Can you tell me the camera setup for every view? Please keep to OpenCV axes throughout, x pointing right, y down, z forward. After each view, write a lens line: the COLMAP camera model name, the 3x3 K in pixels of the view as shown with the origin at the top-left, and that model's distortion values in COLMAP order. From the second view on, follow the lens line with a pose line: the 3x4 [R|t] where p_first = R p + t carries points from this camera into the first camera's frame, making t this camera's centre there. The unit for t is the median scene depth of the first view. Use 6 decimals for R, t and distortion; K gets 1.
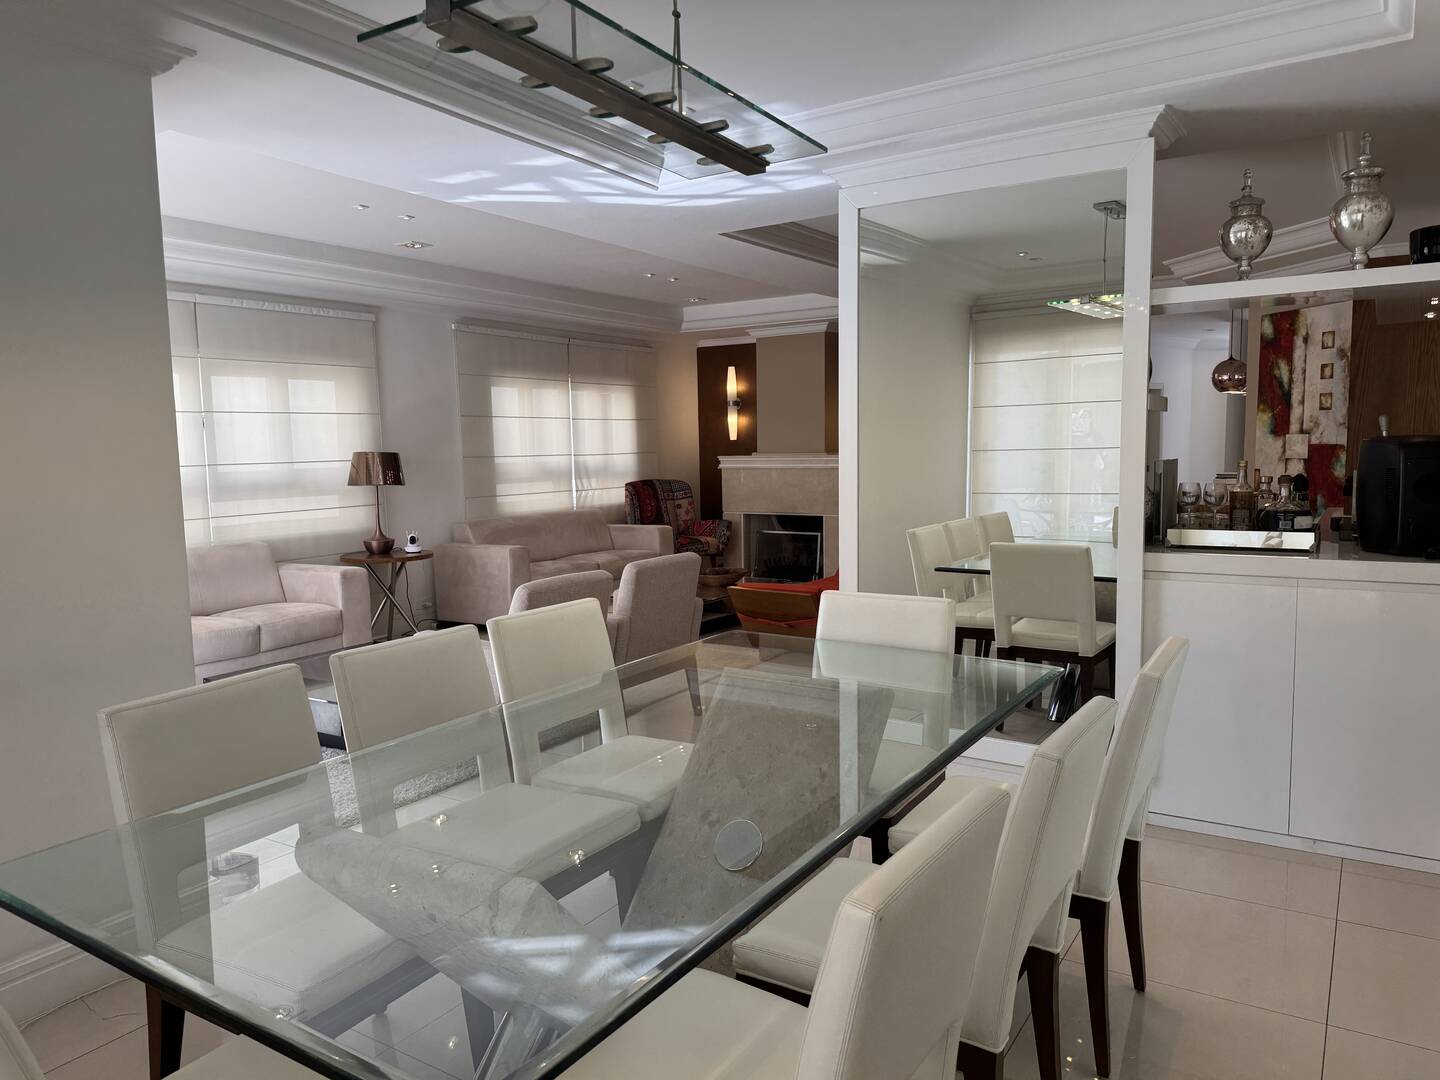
lens RADIAL K [[1006.2, 0, 719.5], [0, 1006.2, 541.8], [0, 0, 1]] dist [0.017614, 0.000079]
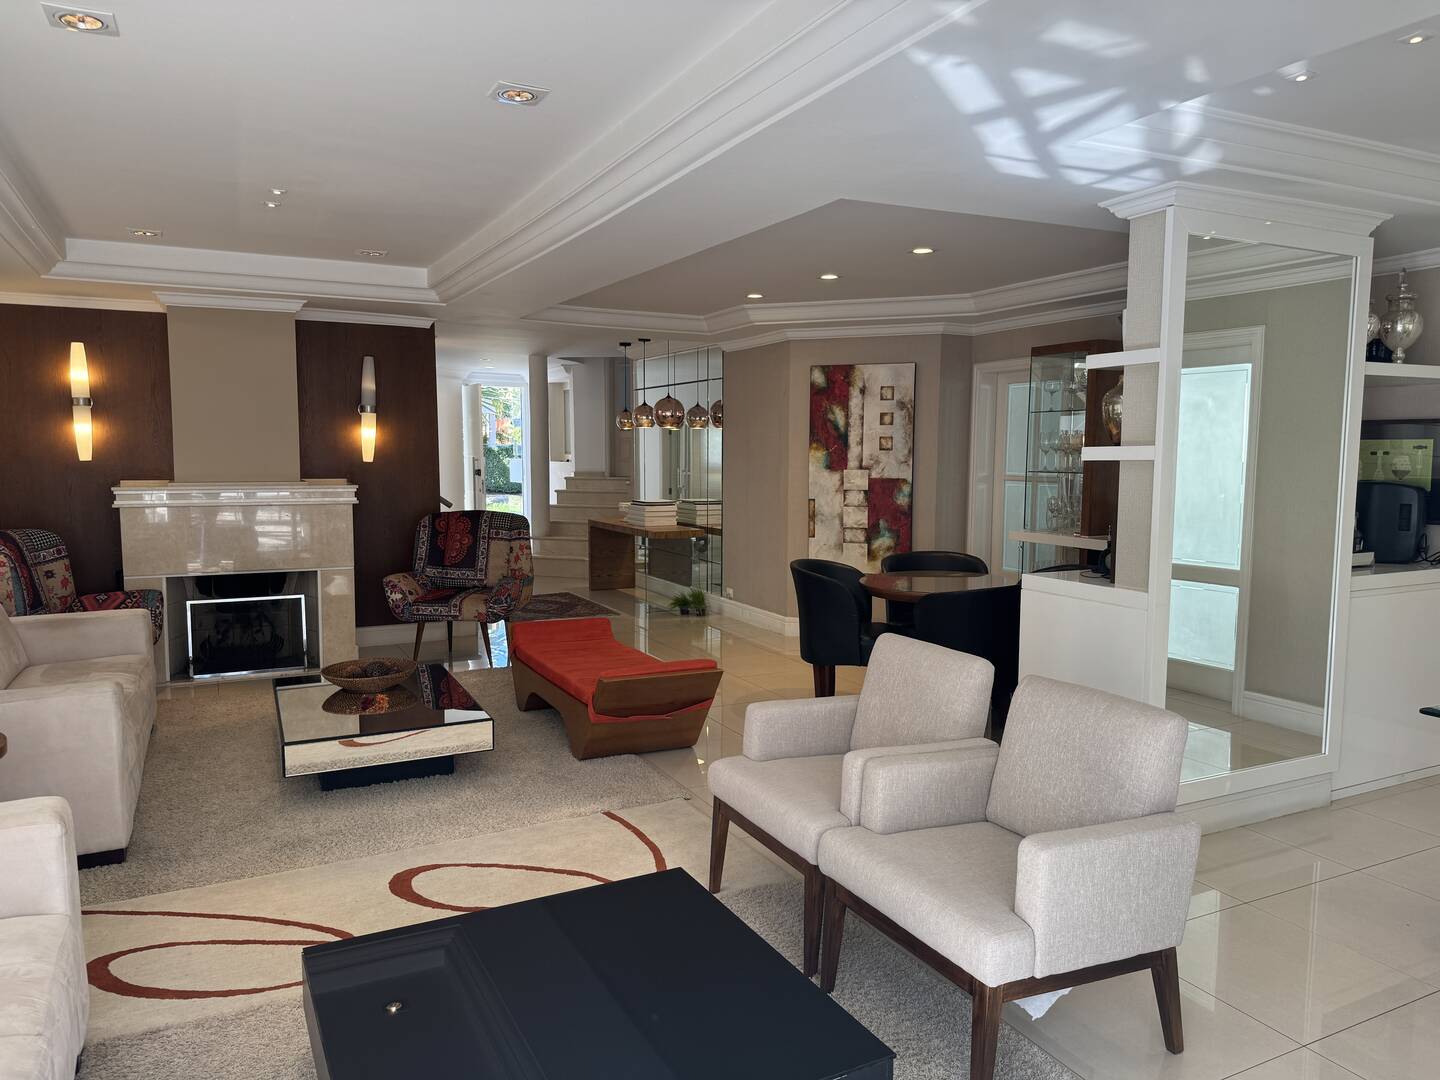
lens RADIAL K [[1006.2, 0, 722.2], [0, 1006.2, 542.8], [0, 0, 1]] dist [0.017614, 0.000079]
pose [[0.485187, -0.052050, 0.872860, -0.541745], [0.072364, 0.997193, 0.019240, -0.054651], [-0.871411, 0.053829, 0.487591, 0.564256]]
